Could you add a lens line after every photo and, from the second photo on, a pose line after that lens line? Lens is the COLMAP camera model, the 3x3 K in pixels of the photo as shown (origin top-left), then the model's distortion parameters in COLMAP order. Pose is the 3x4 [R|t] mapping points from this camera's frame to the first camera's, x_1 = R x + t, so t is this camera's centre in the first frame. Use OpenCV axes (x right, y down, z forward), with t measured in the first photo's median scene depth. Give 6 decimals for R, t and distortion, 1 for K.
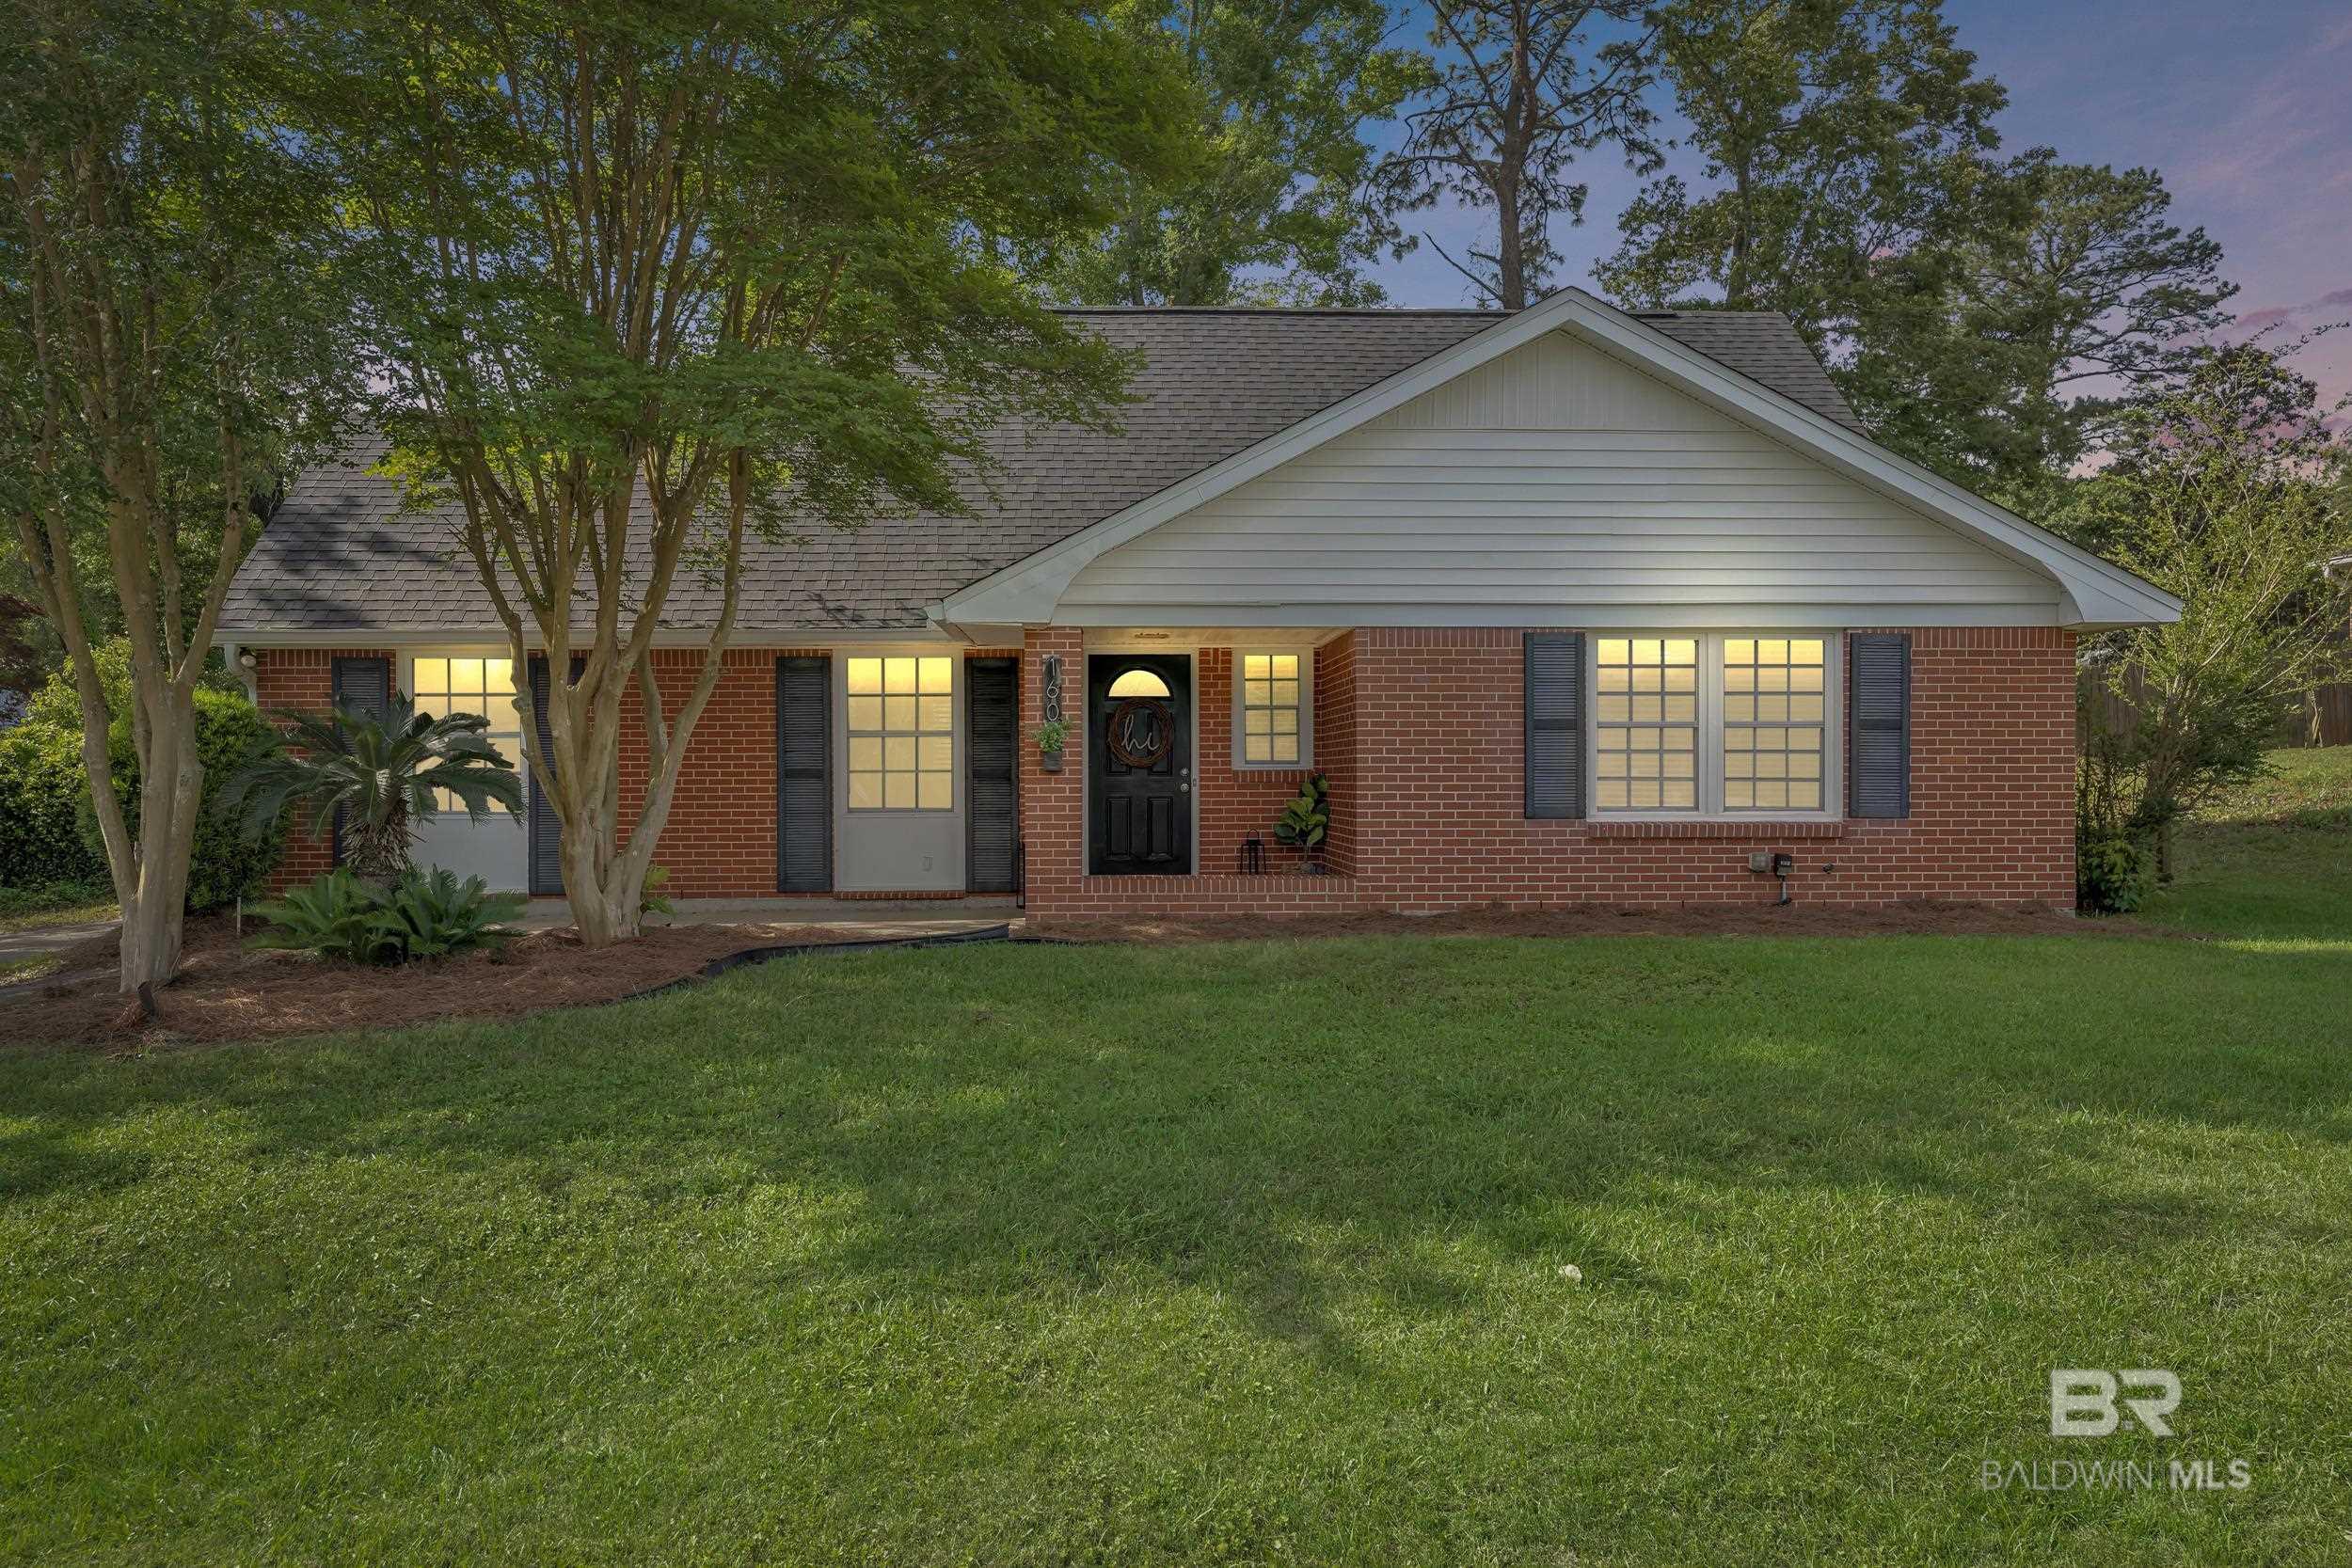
lens RADIAL K [[946.7, 0, 1171.2], [0, 946.7, 749.5], [0, 0, 1]] dist [0.000347, 0.000058]
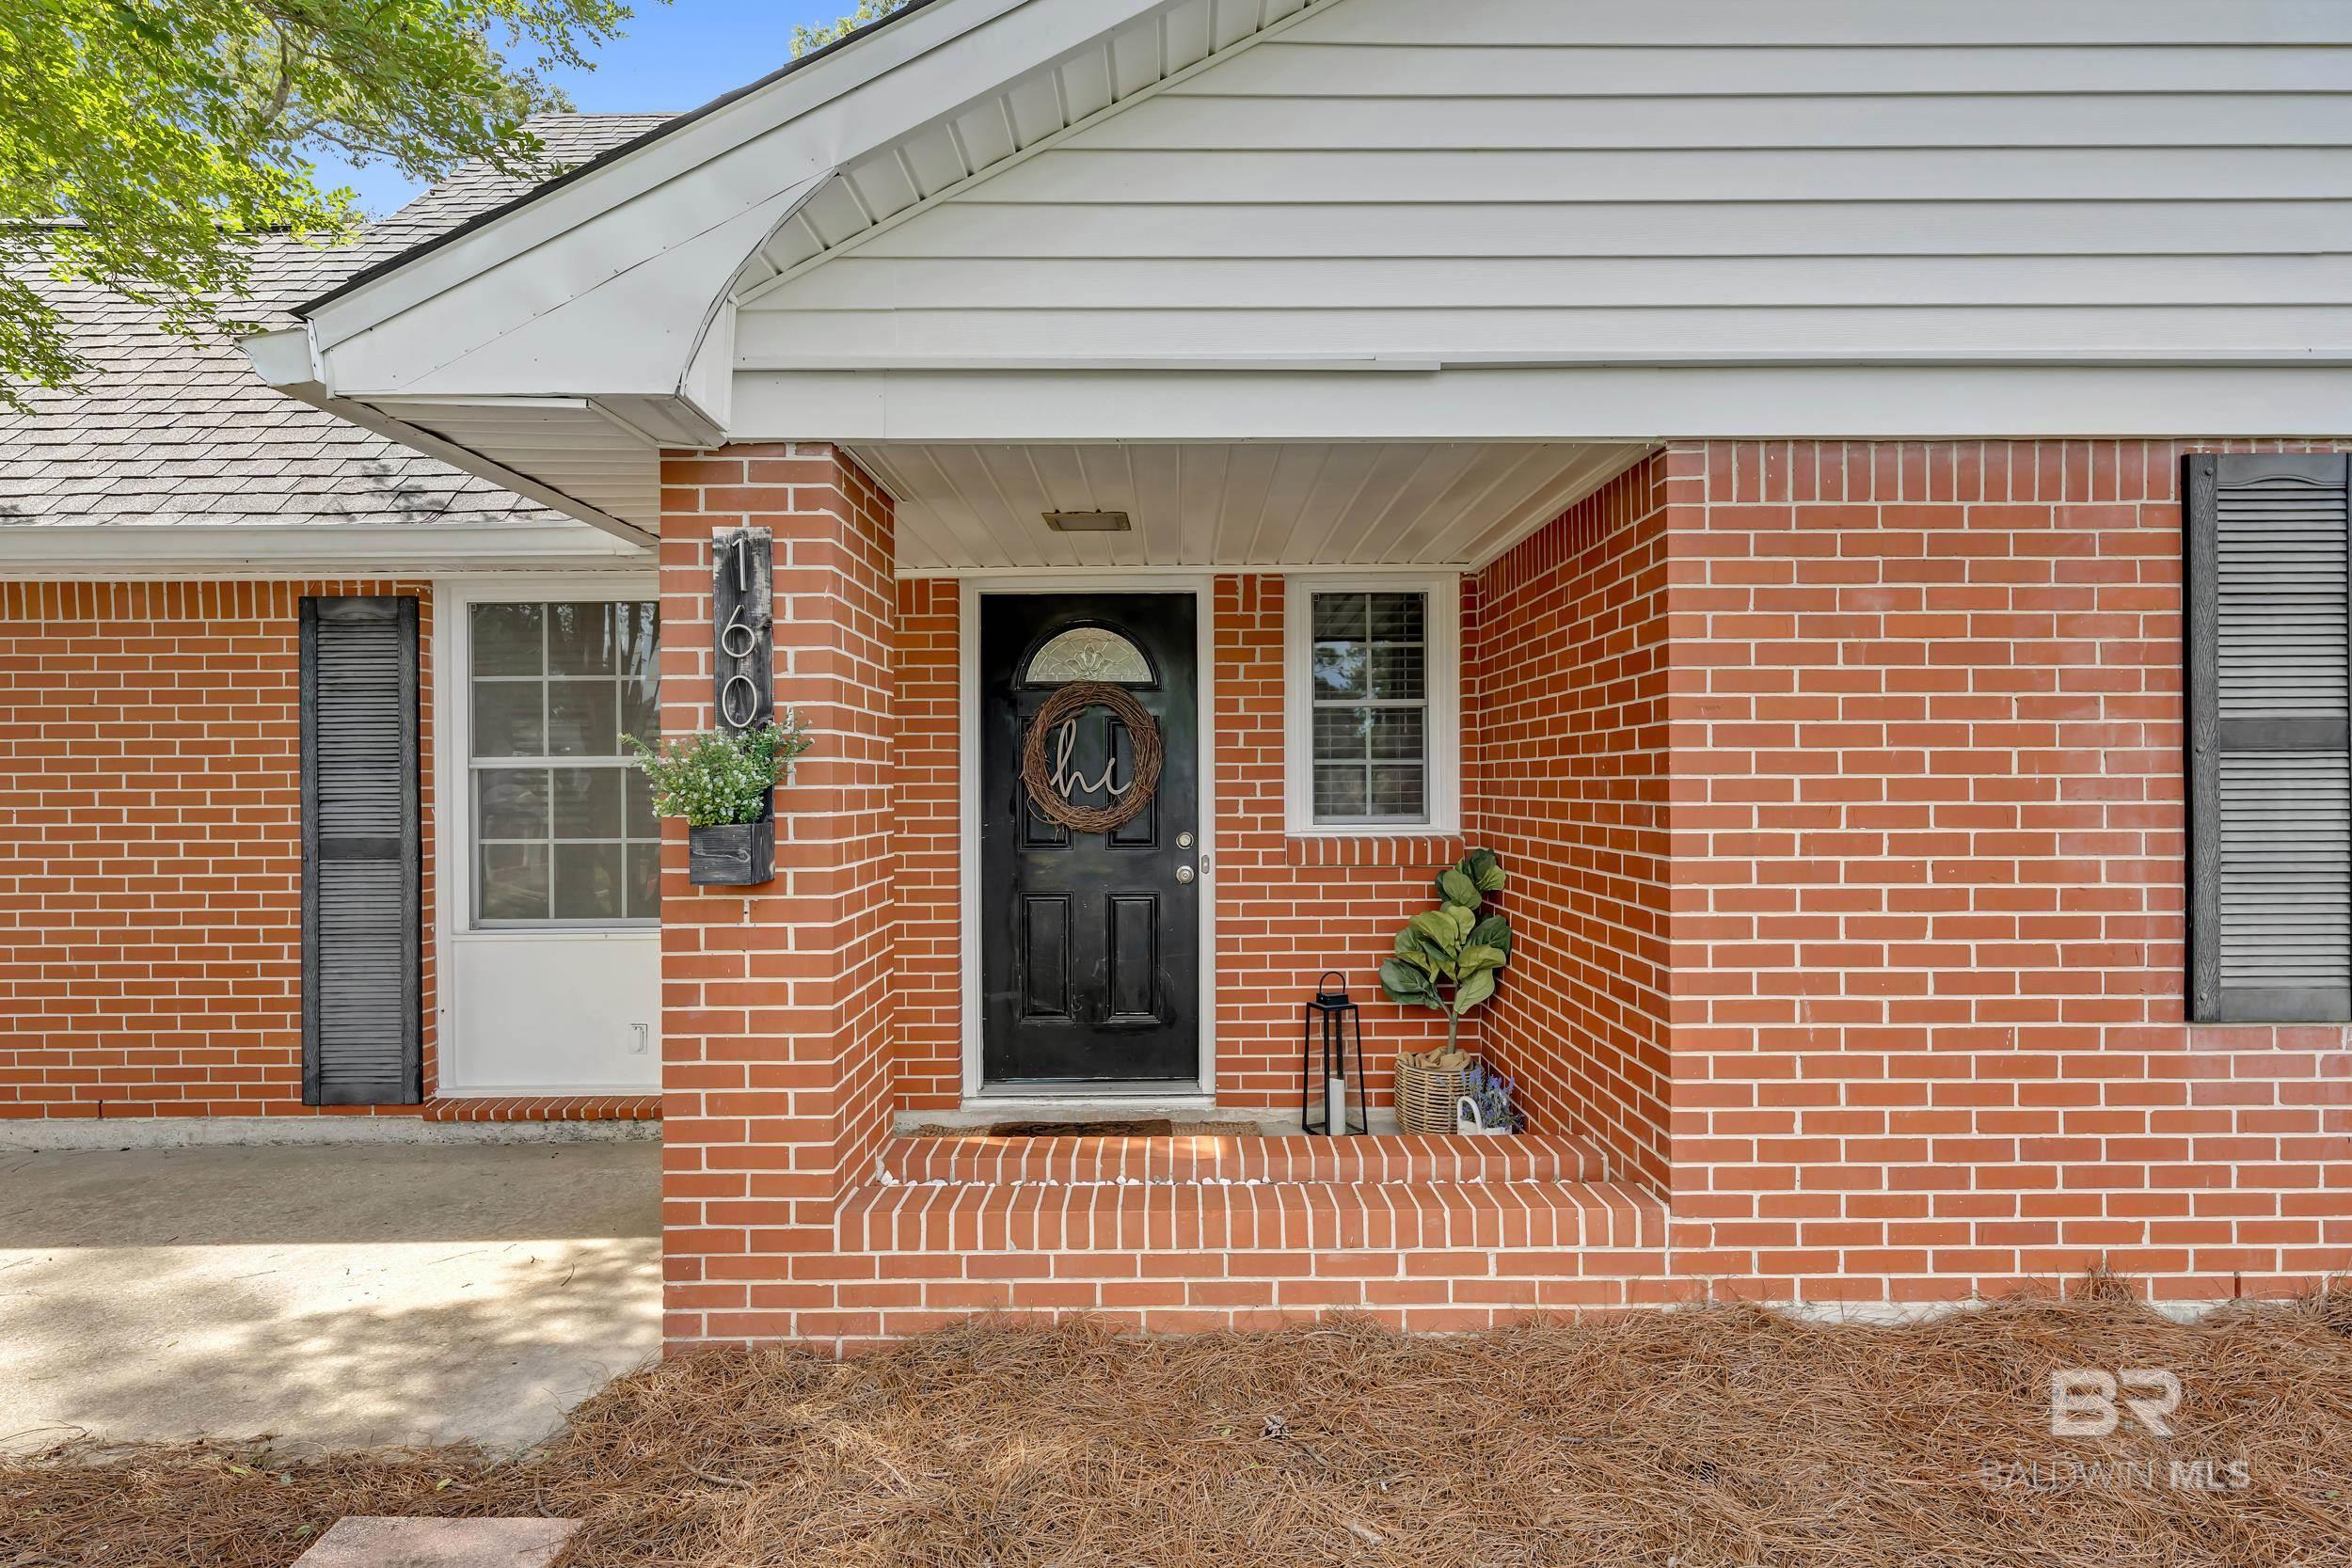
lens RADIAL K [[935.2, 0, 1184.6], [0, 935.2, 771.5], [0, 0, 1]] dist [0.010067, 0.000138]
pose [[0.999350, -0.001954, -0.035996, 0.038284], [0.002088, 0.999991, 0.003679, -0.015712], [0.035989, -0.003752, 0.999345, 0.660712]]
